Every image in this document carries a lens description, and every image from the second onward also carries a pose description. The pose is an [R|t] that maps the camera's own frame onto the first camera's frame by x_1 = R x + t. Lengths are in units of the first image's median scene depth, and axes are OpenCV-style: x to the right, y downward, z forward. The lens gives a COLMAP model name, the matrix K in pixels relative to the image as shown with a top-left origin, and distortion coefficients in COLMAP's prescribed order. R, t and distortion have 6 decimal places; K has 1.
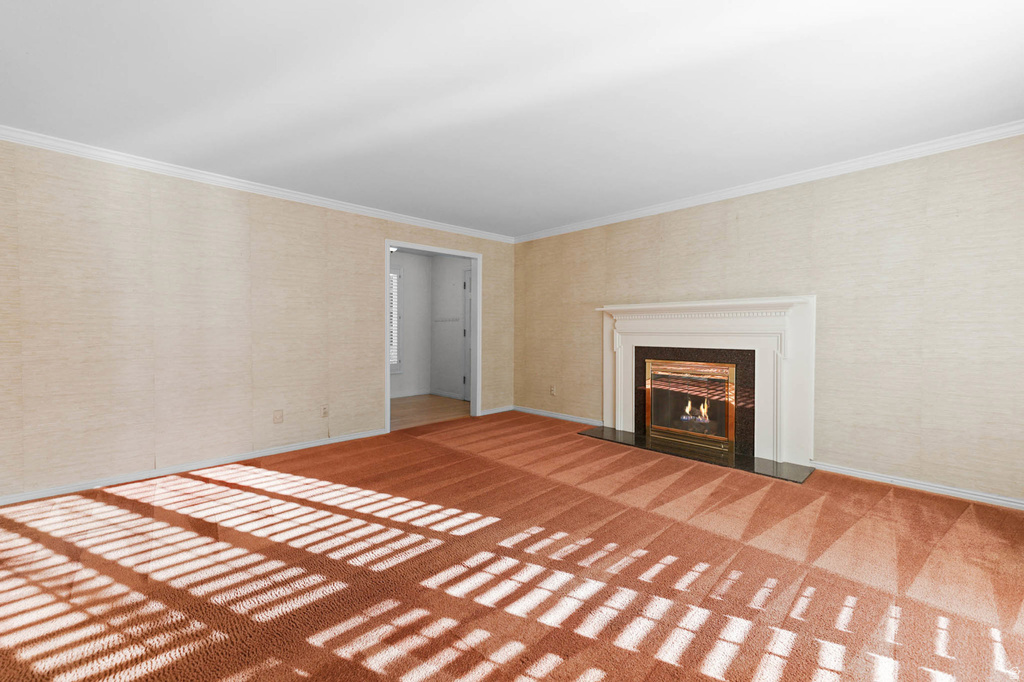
lens RADIAL K [[411.1, 0, 513.4], [0, 411.1, 335.9], [0, 0, 1]] dist [0.016746, -0.000015]
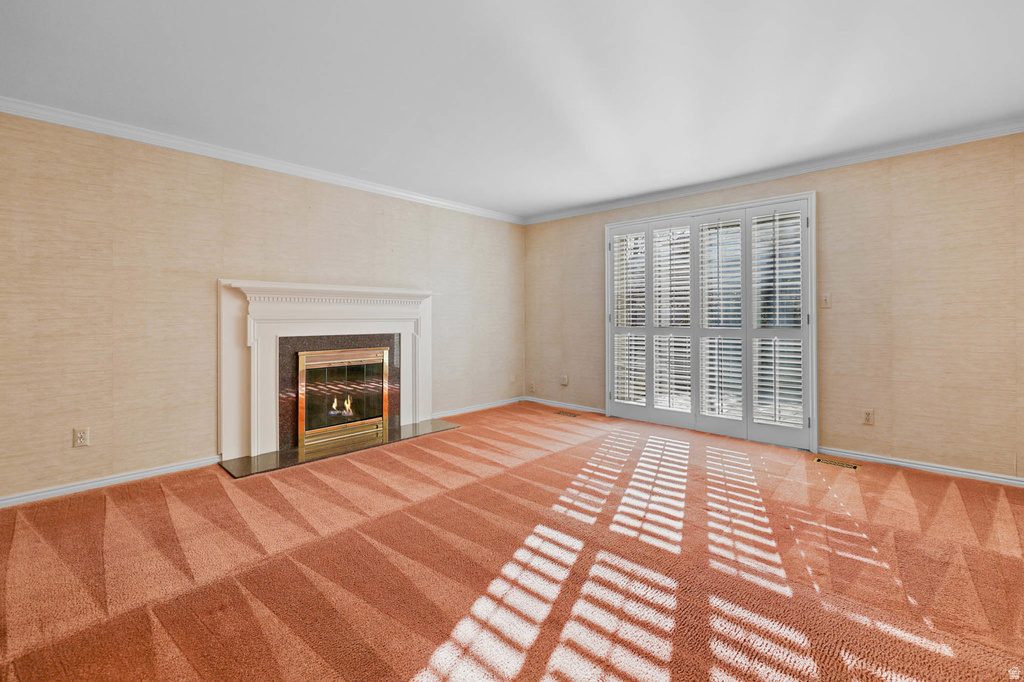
lens RADIAL K [[451.0, 0, 512.8], [0, 451.0, 314.9], [0, 0, 1]] dist [0.000792, -0.000354]
pose [[-0.032911, 0.000317, 0.999458, -1.036186], [0.012102, 0.999927, 0.000081, -0.020647], [-0.999385, 0.012098, -0.032912, 1.095055]]
